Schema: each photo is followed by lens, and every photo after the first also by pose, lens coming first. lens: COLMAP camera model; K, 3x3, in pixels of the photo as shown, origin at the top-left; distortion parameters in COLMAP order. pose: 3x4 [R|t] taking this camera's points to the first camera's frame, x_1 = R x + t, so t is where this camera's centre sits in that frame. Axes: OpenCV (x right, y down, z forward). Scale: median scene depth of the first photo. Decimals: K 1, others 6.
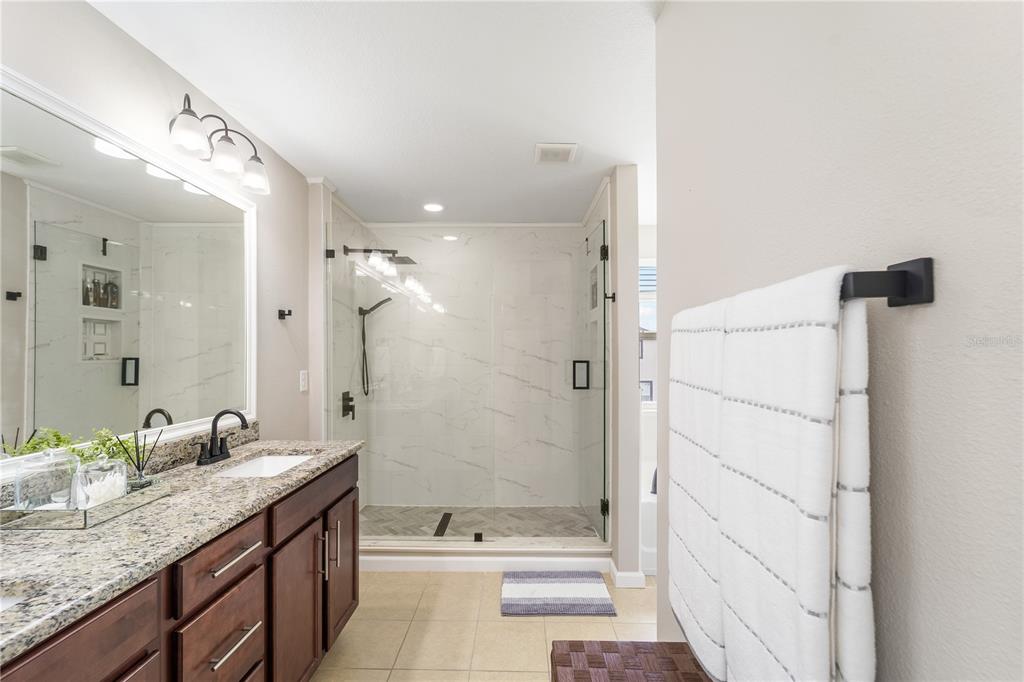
lens RADIAL K [[417.9, 0, 514.1], [0, 417.9, 349.2], [0, 0, 1]] dist [0.000530, -0.000225]
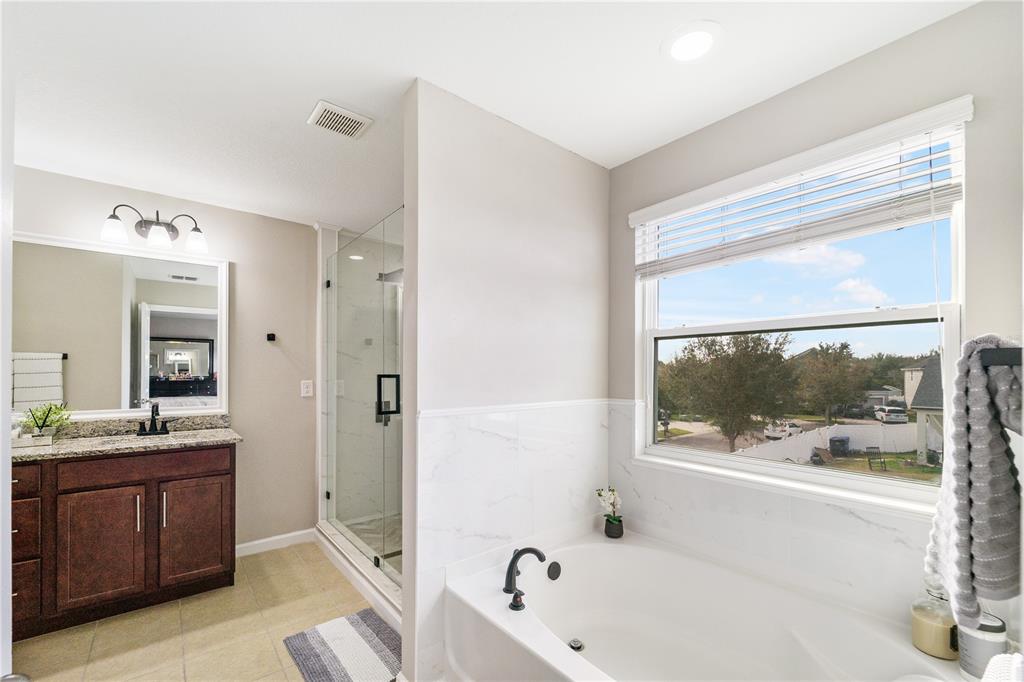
lens RADIAL K [[417.9, 0, 513.5], [0, 417.9, 368.2], [0, 0, 1]] dist [0.000530, -0.000225]
pose [[0.649008, 0.000472, -0.760782, 0.888689], [0.007912, 0.999942, 0.007370, 0.011613], [0.760741, -0.010802, 0.648966, 0.678747]]
